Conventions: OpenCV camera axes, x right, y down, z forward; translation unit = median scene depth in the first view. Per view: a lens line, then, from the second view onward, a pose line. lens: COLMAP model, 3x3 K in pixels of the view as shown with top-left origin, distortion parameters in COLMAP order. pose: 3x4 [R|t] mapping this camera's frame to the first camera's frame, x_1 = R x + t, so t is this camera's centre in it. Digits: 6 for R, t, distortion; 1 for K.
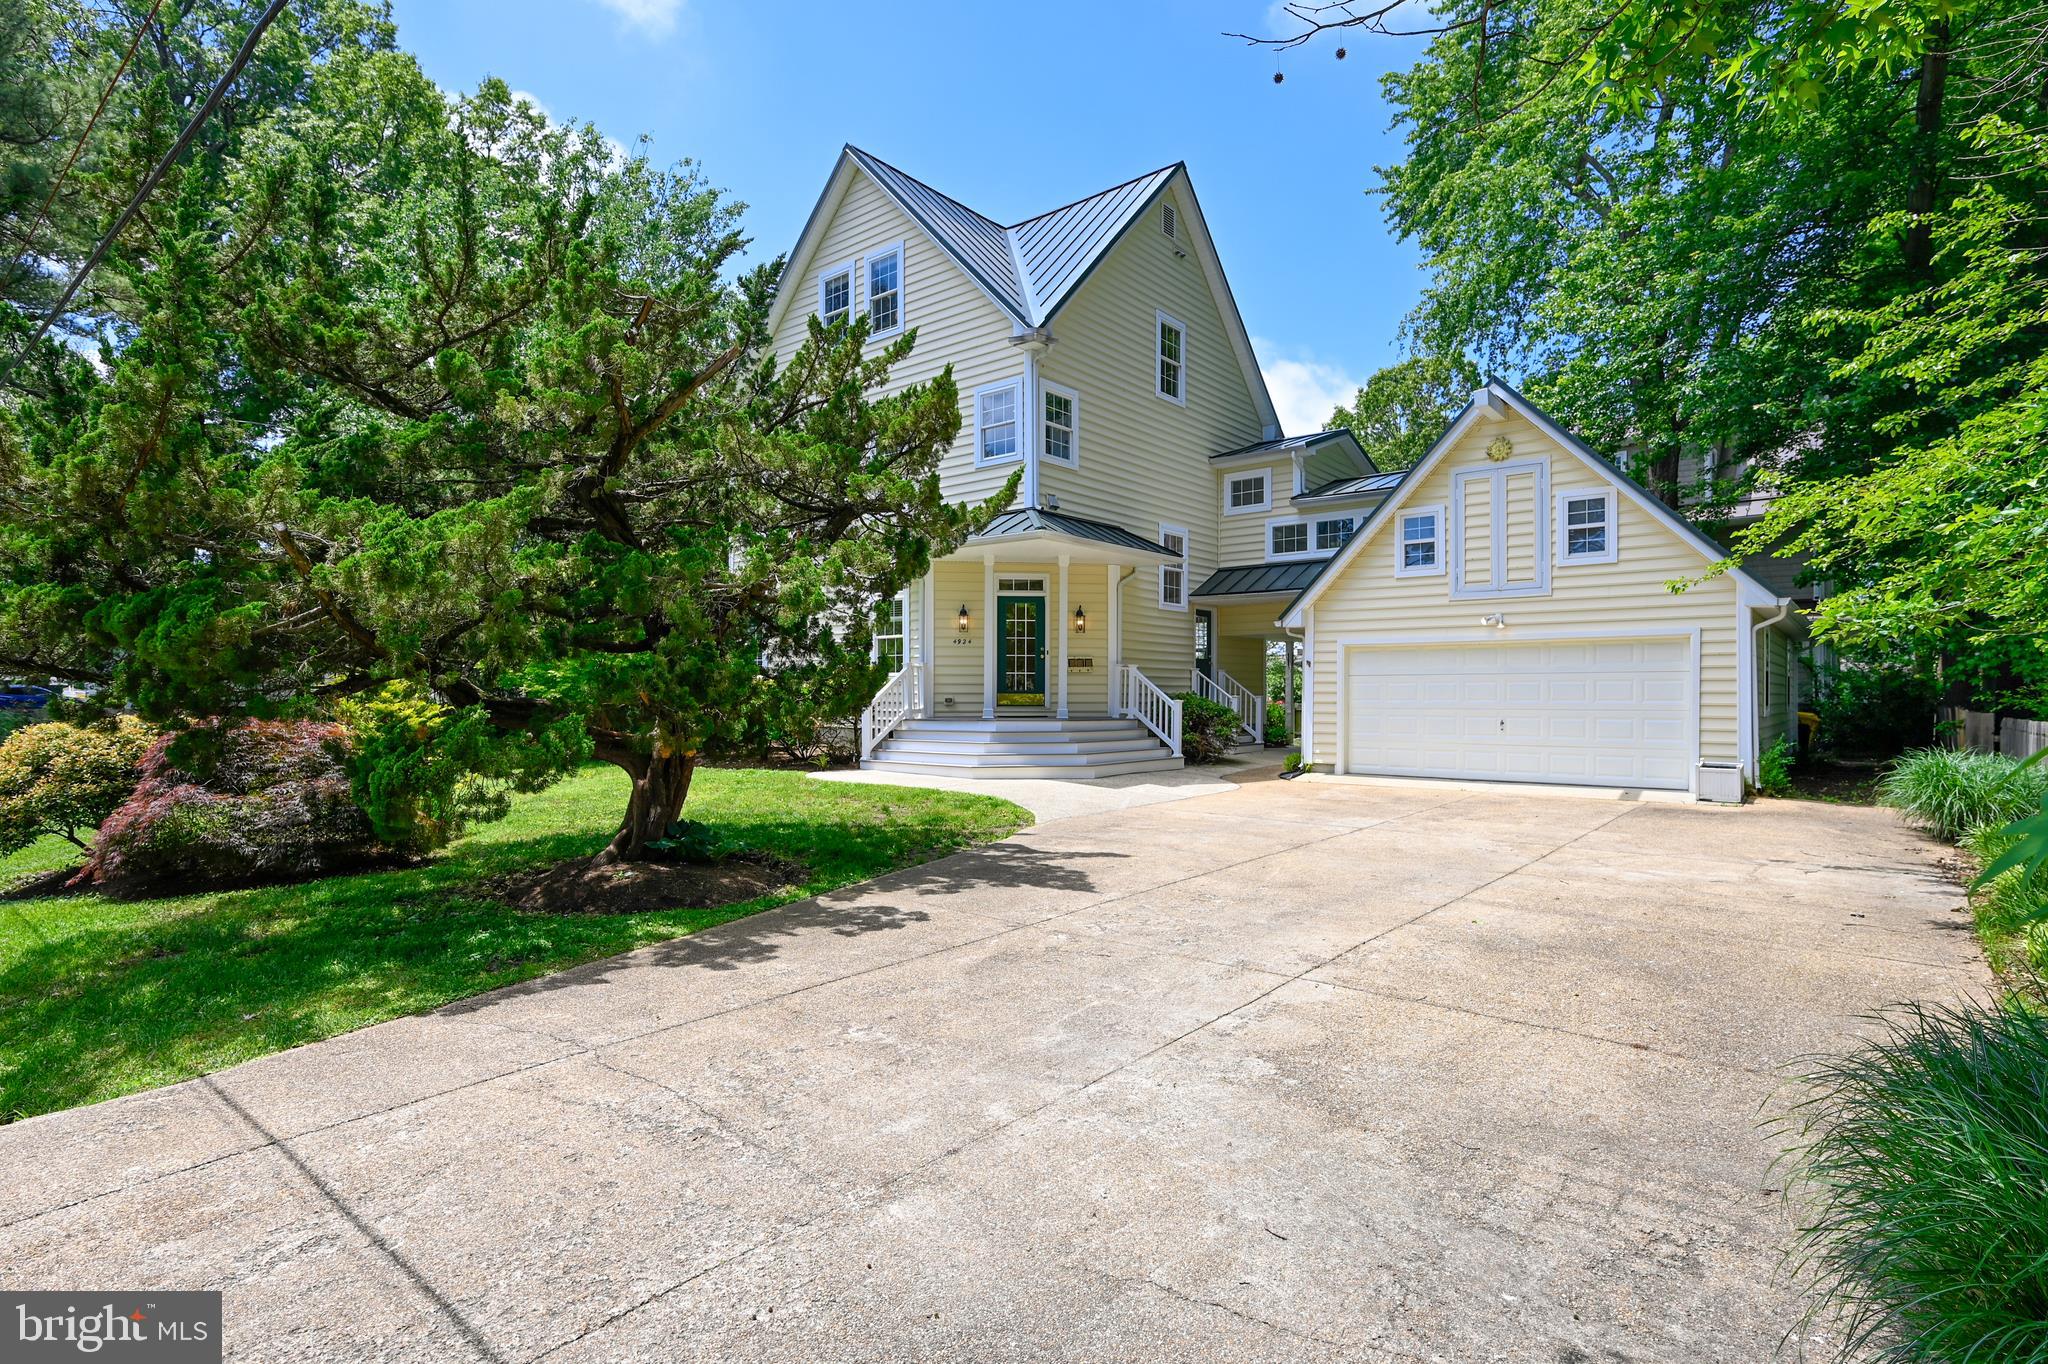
lens RADIAL K [[1032.2, 0, 1028.1], [0, 1032.2, 701.3], [0, 0, 1]] dist [0.000344, -0.000027]
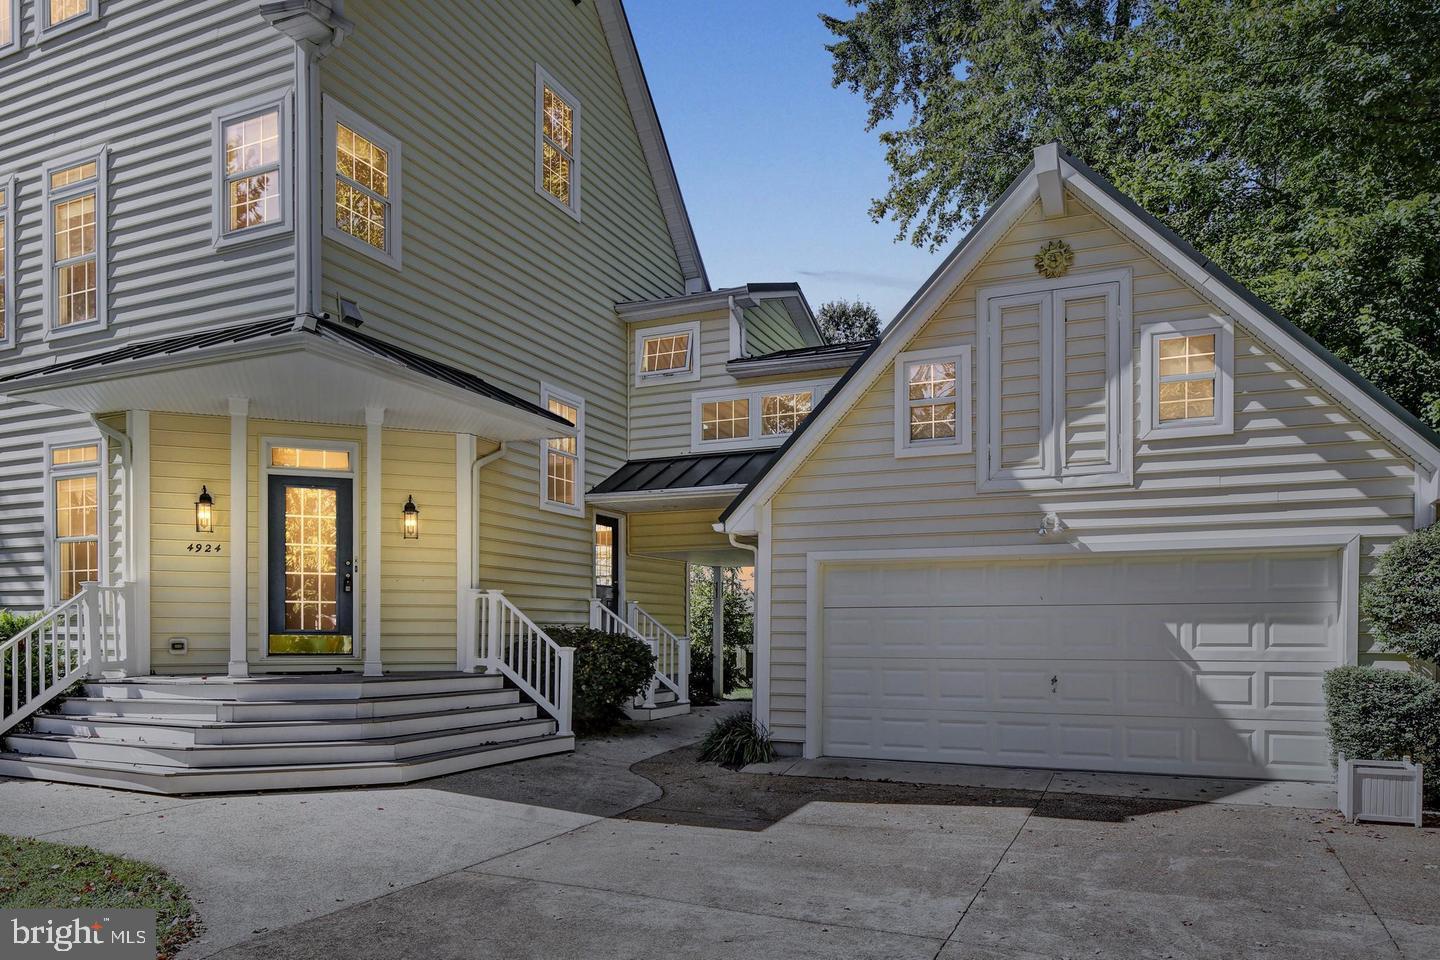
lens RADIAL K [[995.5, 0, 712.6], [0, 995.5, 637.6], [0, 0, 1]] dist [-0.004856, 0.000901]
pose [[0.964801, -0.000834, 0.262981, 0.068666], [0.000174, 0.999997, 0.002531, -0.007248], [-0.262982, -0.002396, 0.964798, 0.367933]]
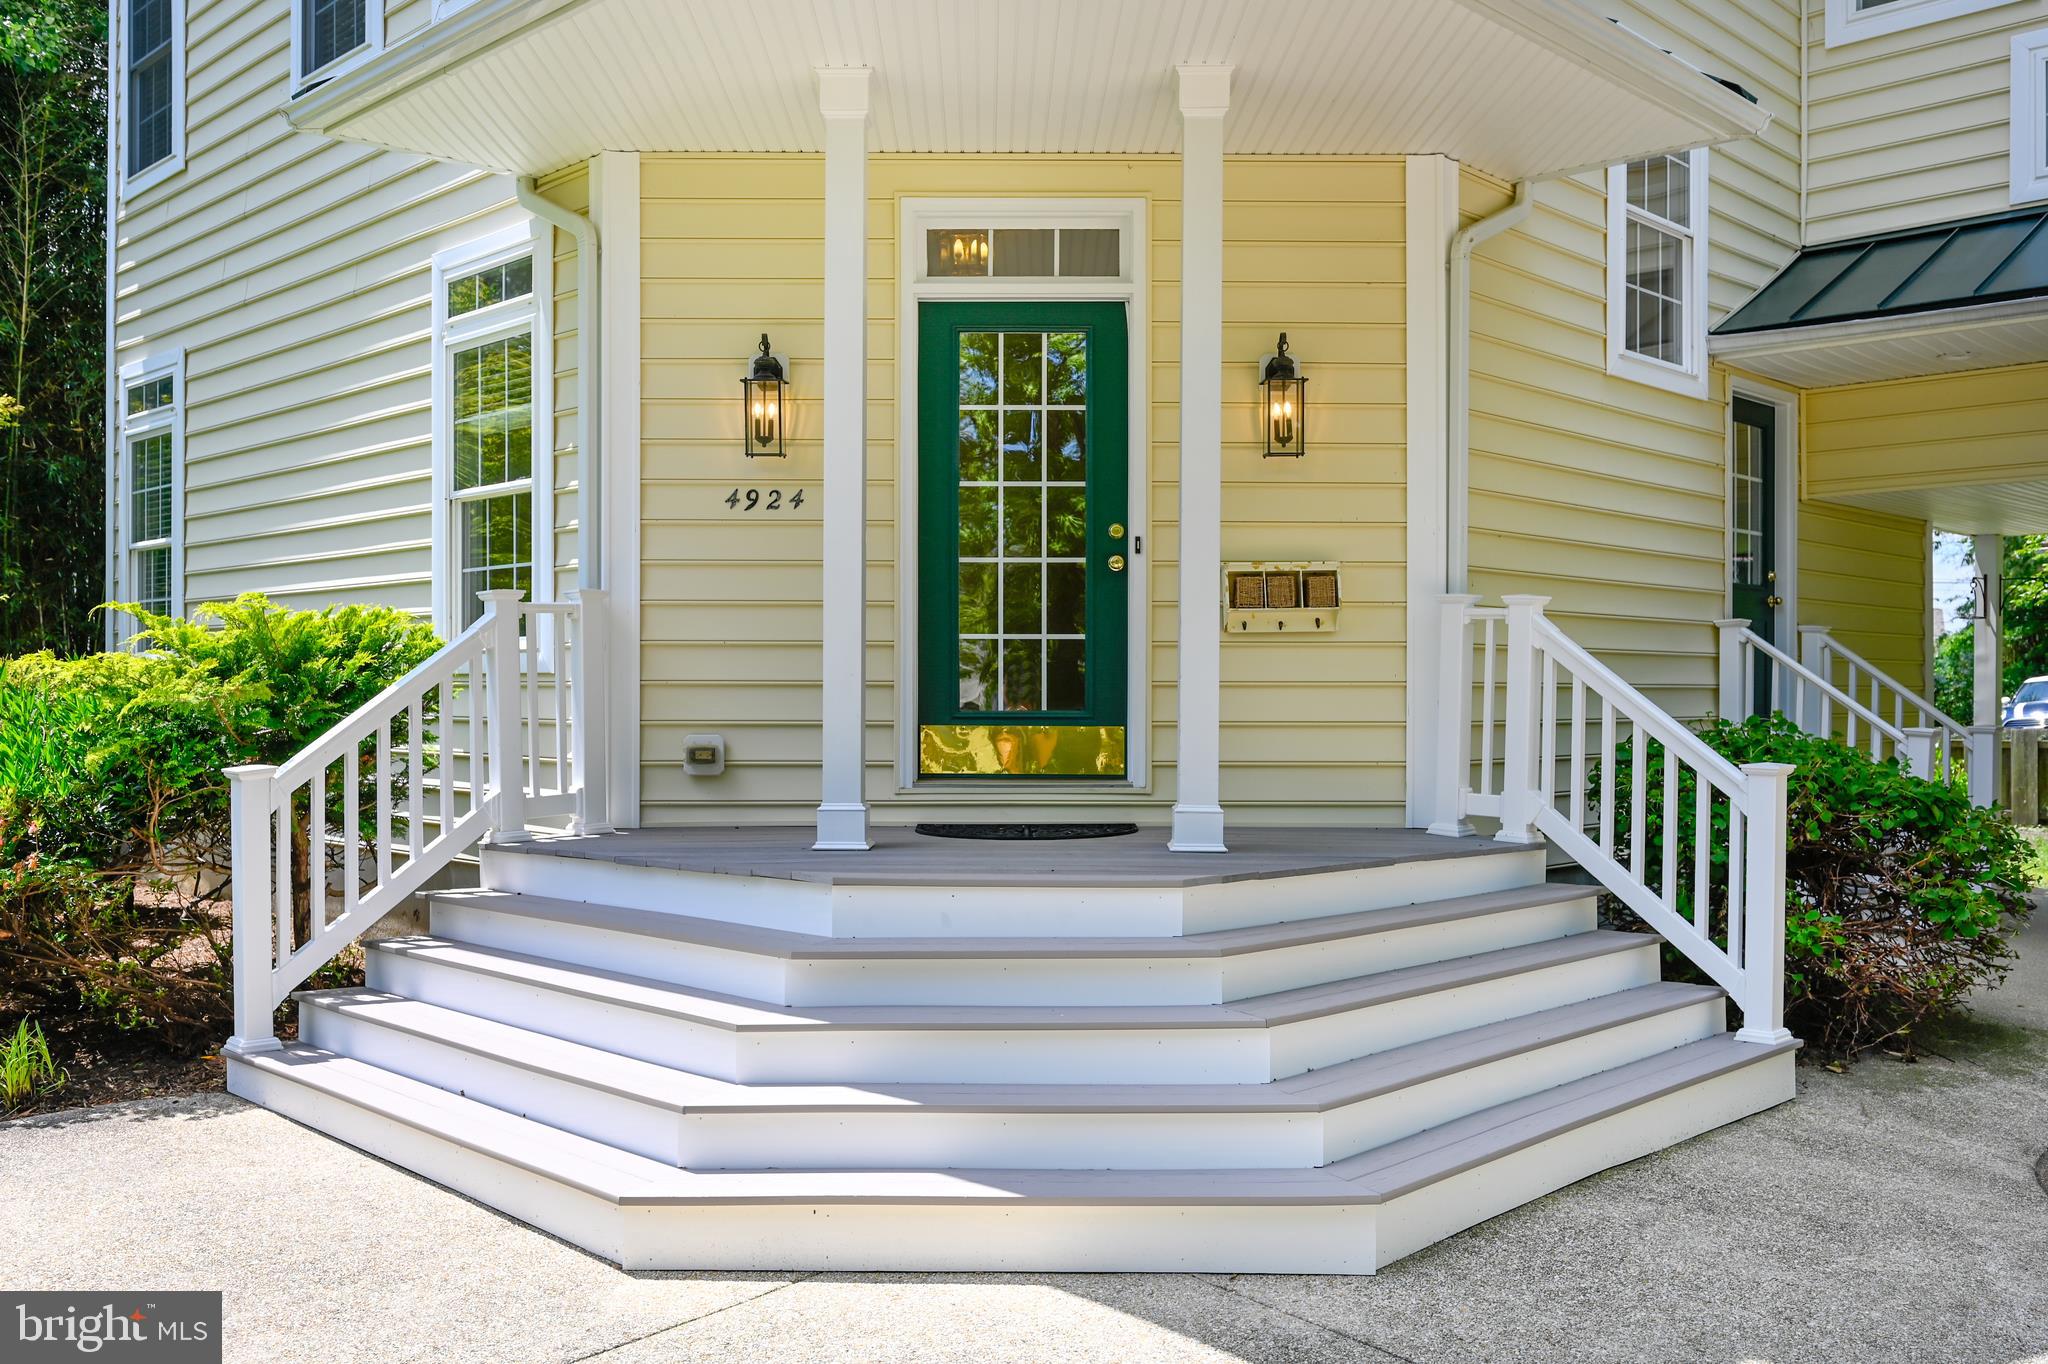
lens RADIAL K [[1757.6, 0, 1018.0], [0, 1757.6, 684.4], [0, 0, 1]] dist [0.017252, 0.002693]
pose [[0.995123, -0.000460, -0.098637, 0.030726], [0.000293, 0.999999, -0.001706, -0.015961], [0.098638, 0.001669, 0.995122, 0.614864]]
